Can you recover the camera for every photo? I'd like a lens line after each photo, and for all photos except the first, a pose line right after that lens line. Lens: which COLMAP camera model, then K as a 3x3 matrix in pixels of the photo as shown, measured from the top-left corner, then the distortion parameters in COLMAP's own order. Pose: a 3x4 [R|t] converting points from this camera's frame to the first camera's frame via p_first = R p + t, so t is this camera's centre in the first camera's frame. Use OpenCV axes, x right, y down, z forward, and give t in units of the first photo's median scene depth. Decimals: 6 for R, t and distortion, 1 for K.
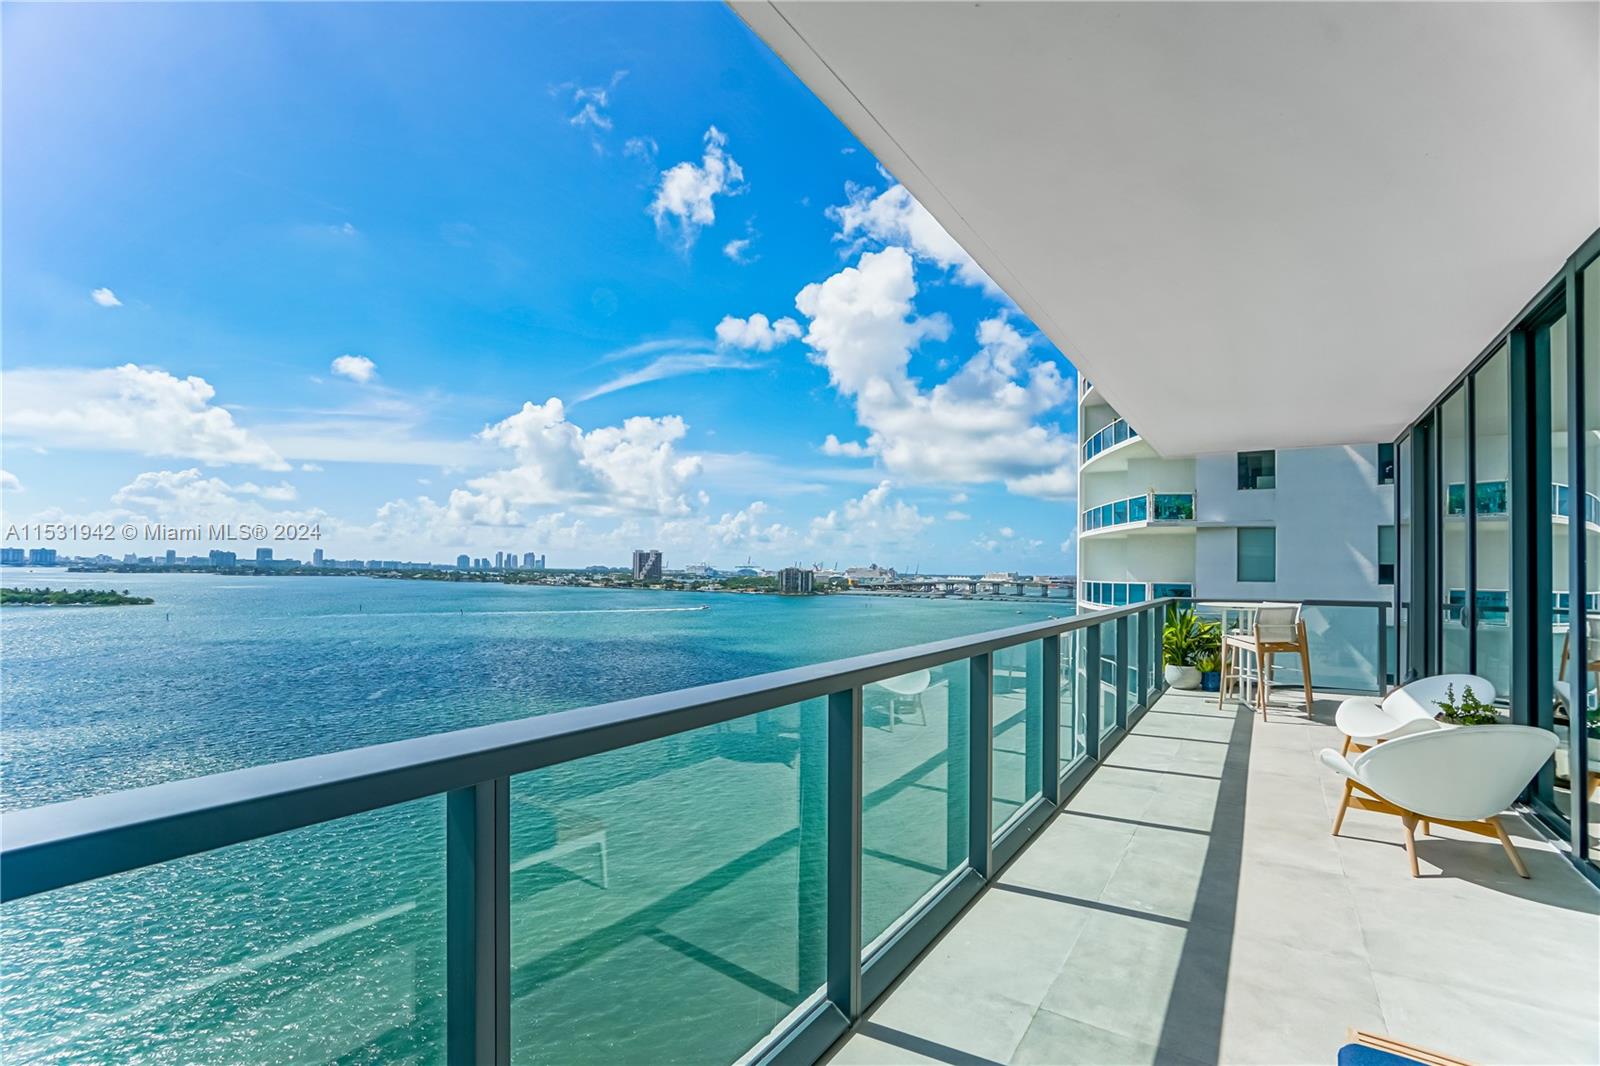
lens RADIAL K [[717.0, 0, 800.0], [0, 717.0, 533.0], [0, 0, 1]] dist [-0.053934, 0.000068]
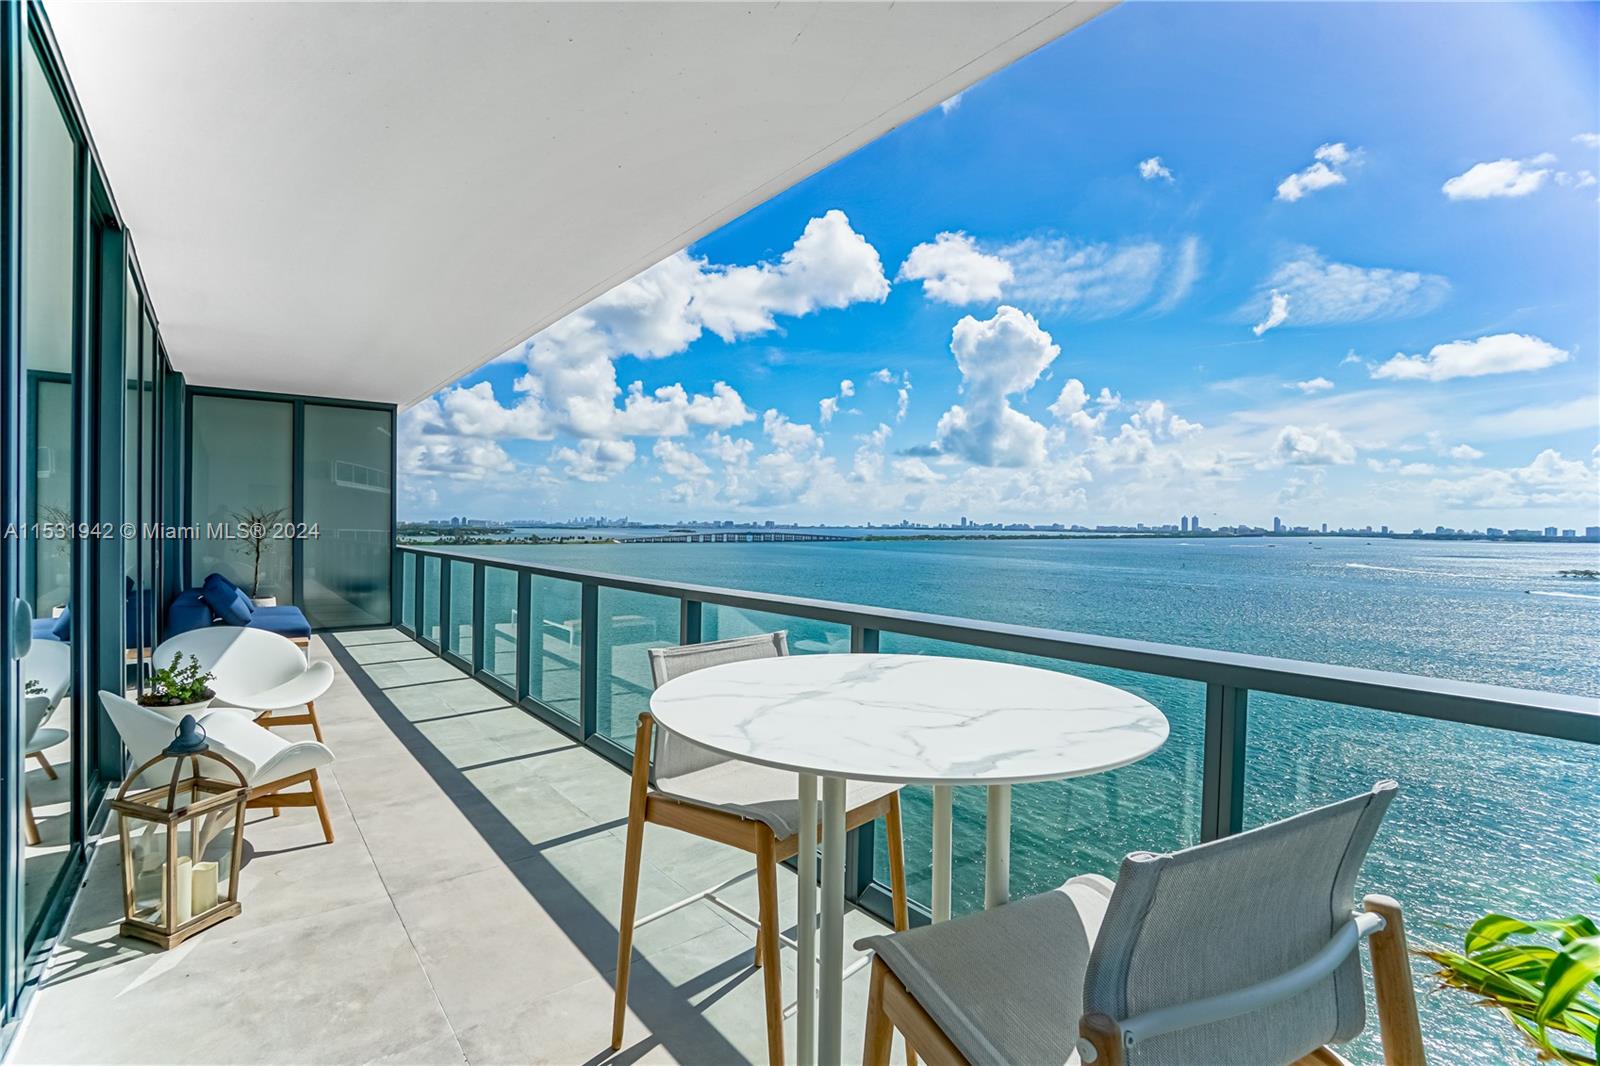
lens RADIAL K [[717.0, 0, 800.0], [0, 717.0, 533.0], [0, 0, 1]] dist [-0.053934, 0.000068]
pose [[-0.294149, -0.005698, -0.955743, 0.208113], [0.043472, 0.998868, -0.019334, 0.015146], [0.954771, -0.047235, -0.293568, 0.265672]]
